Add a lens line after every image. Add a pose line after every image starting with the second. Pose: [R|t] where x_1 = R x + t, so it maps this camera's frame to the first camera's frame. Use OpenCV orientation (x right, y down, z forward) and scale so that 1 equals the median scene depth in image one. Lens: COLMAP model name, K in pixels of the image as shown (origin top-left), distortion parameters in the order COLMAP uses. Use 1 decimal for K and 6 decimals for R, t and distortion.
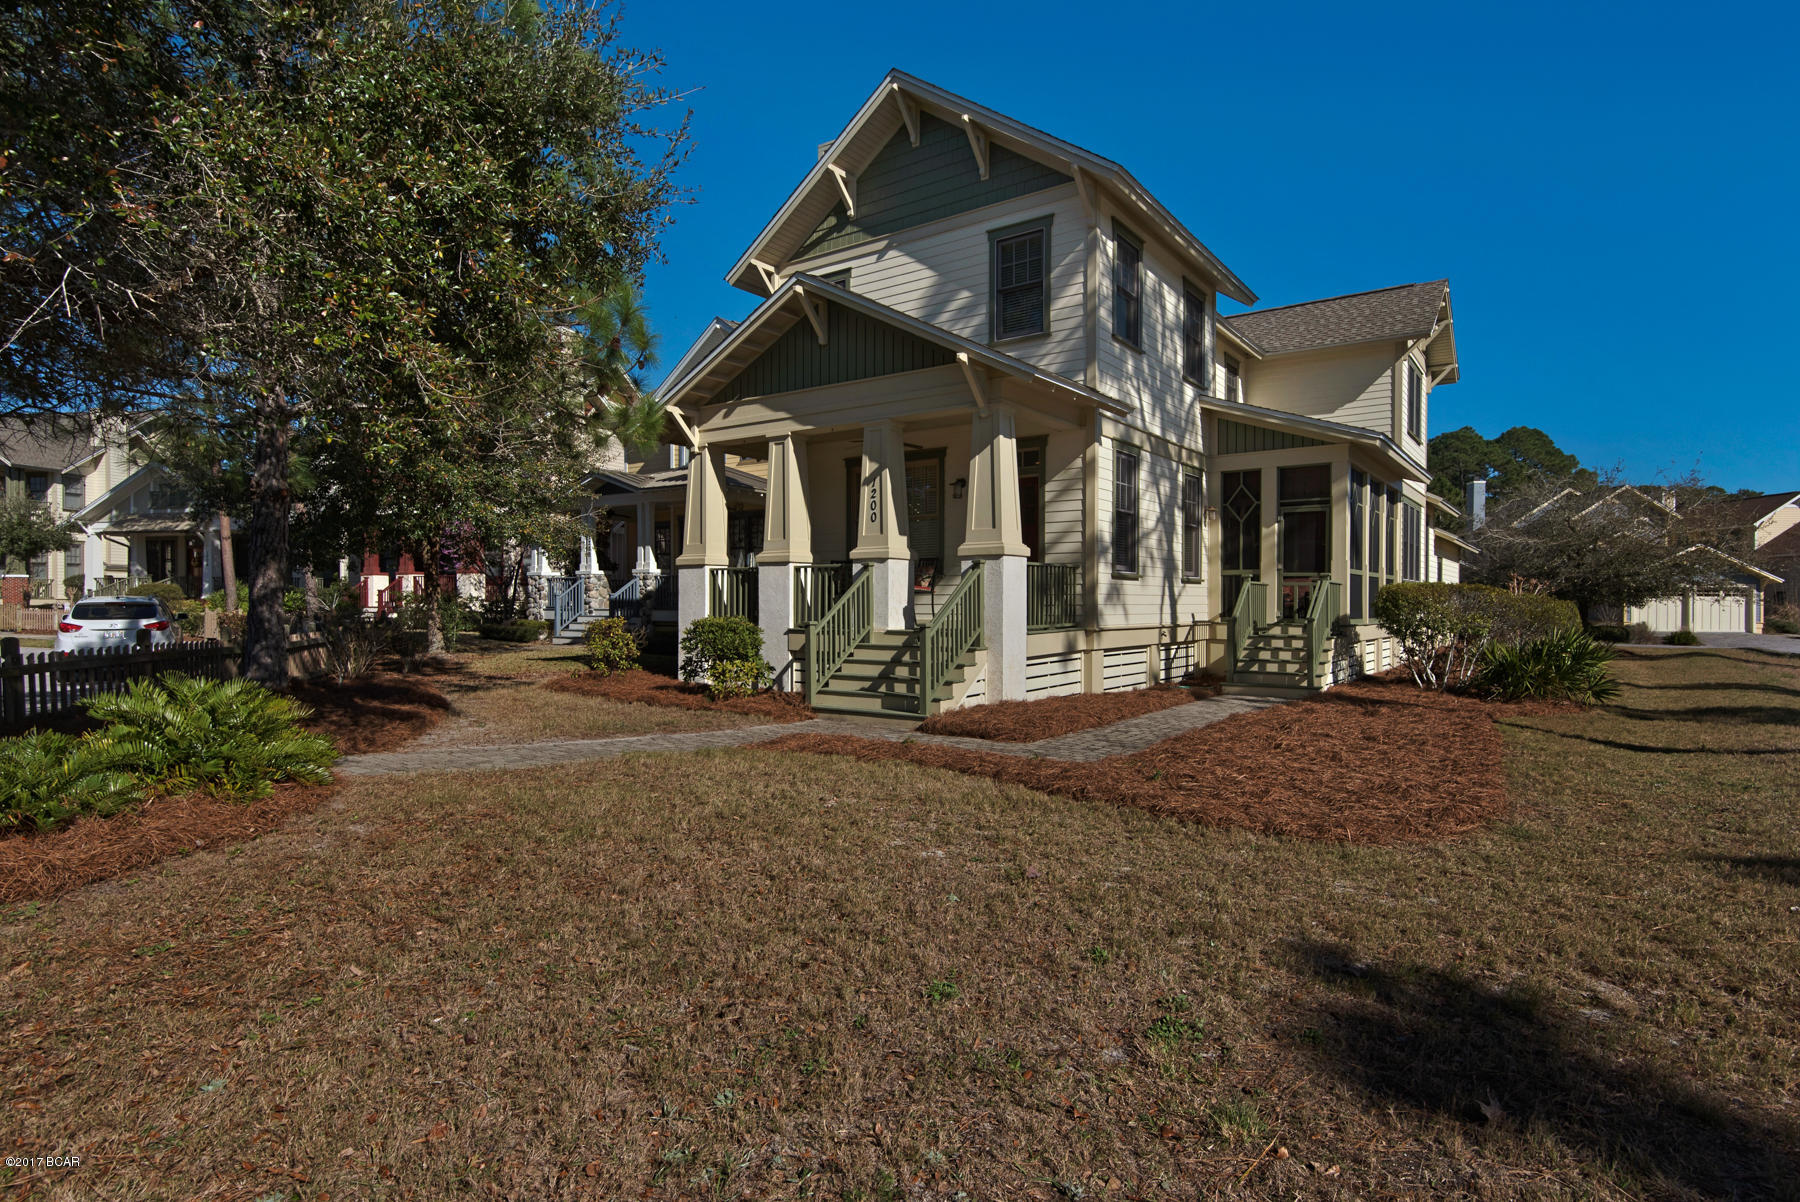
lens RADIAL K [[959.0, 0, 904.7], [0, 959.0, 610.7], [0, 0, 1]] dist [0.025440, -0.002802]
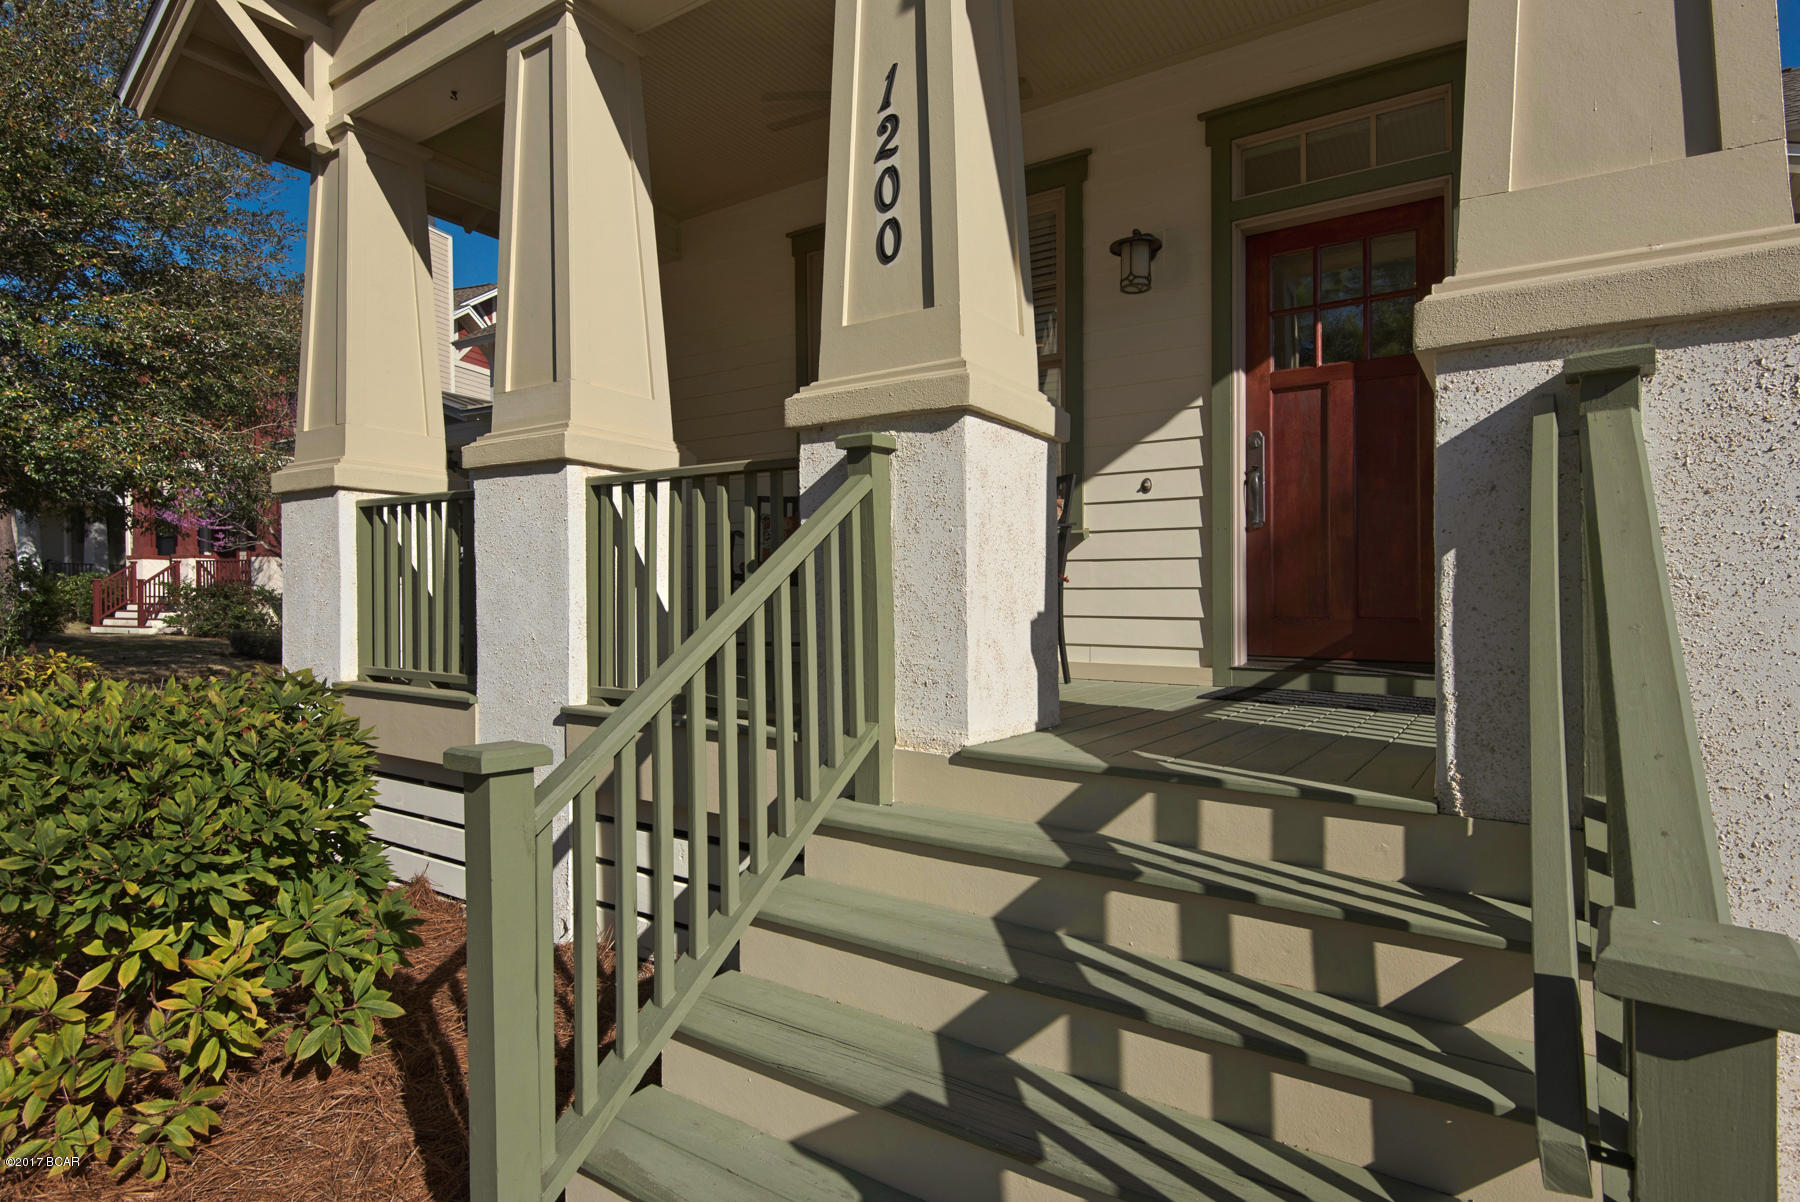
lens RADIAL K [[959.0, 0, 880.4], [0, 959.0, 589.4], [0, 0, 1]] dist [0.025440, -0.002802]
pose [[0.999928, -0.006097, 0.010370, -0.035357], [0.006191, 0.999940, -0.009076, -0.011729], [-0.010314, 0.009139, 0.999905, 0.727029]]
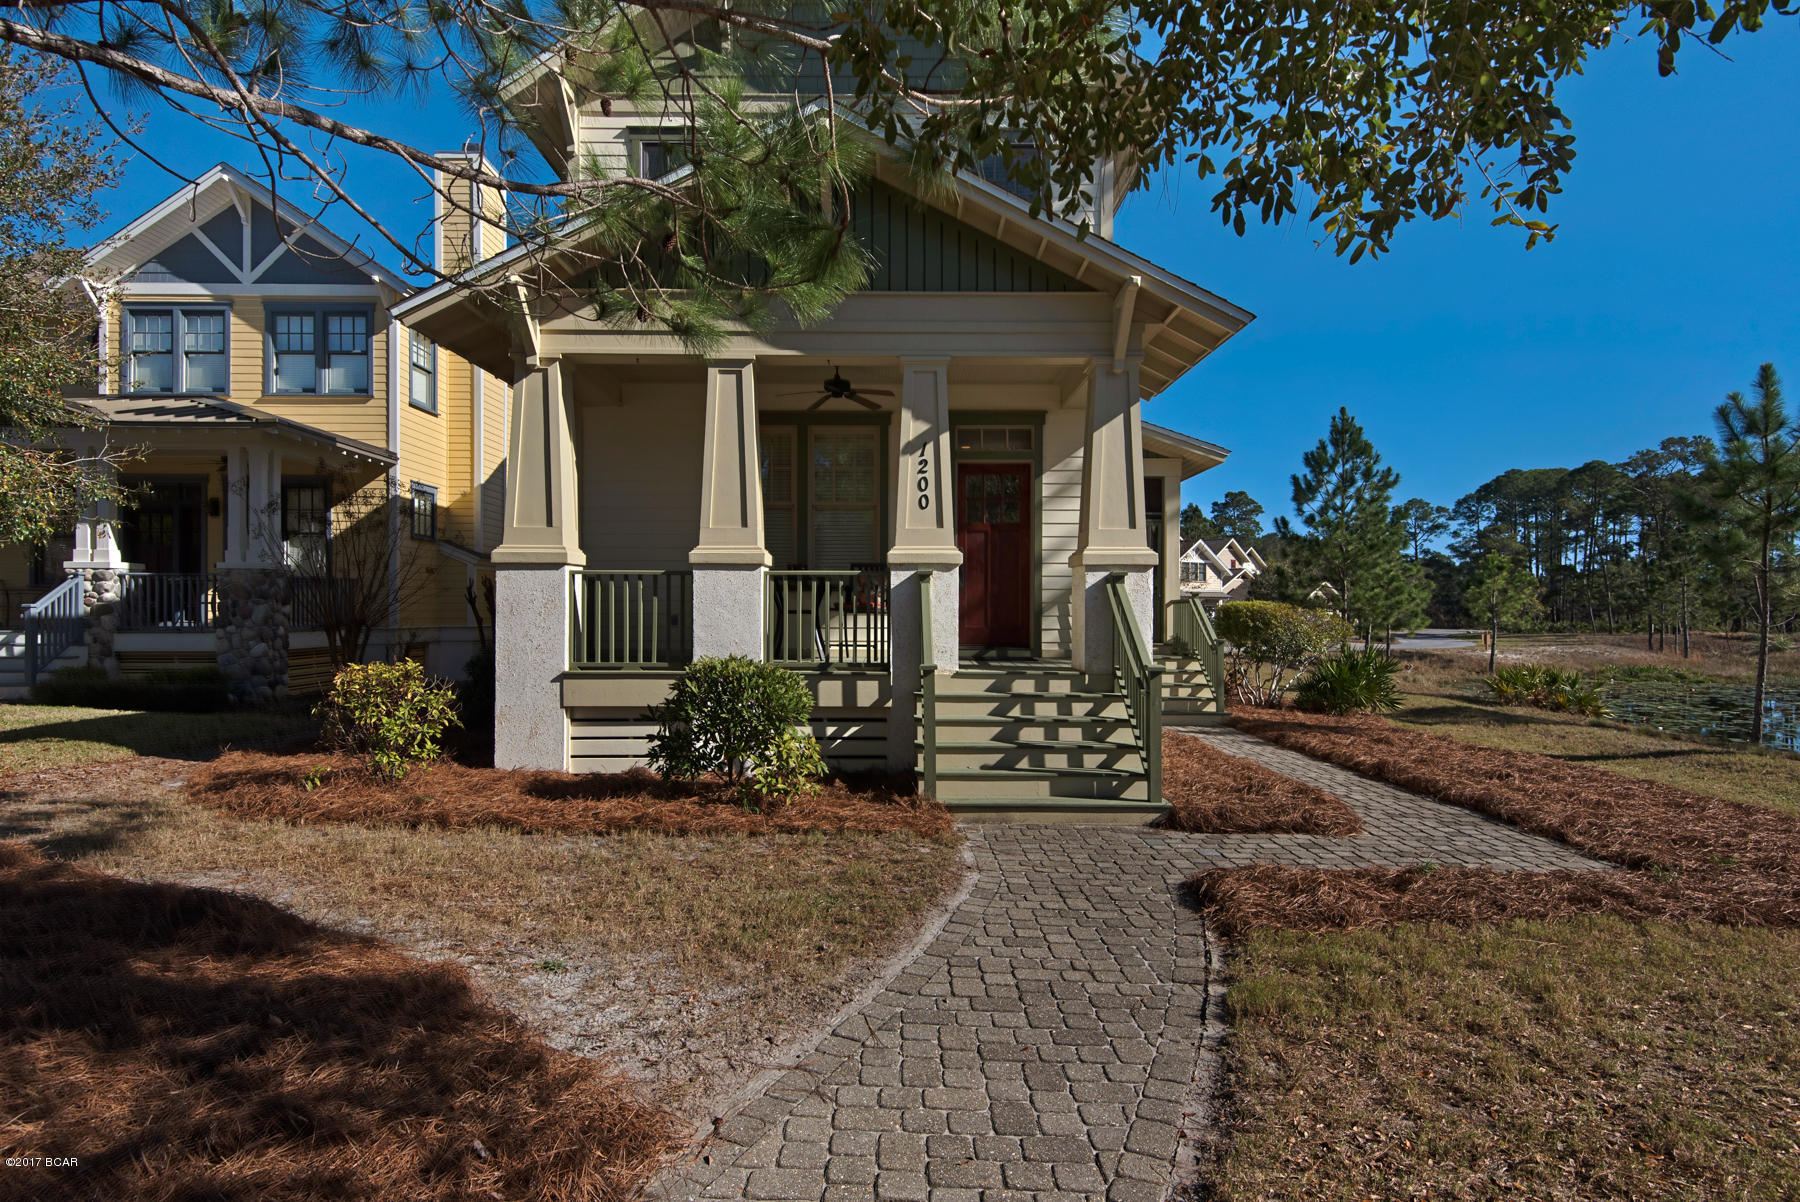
lens RADIAL K [[959.0, 0, 908.5], [0, 959.0, 605.7], [0, 0, 1]] dist [0.025440, -0.002802]
pose [[0.799299, 0.004511, 0.600916, -0.415239], [0.003002, 0.999929, -0.011499, -0.017078], [-0.600925, 0.010995, 0.799229, 0.447925]]
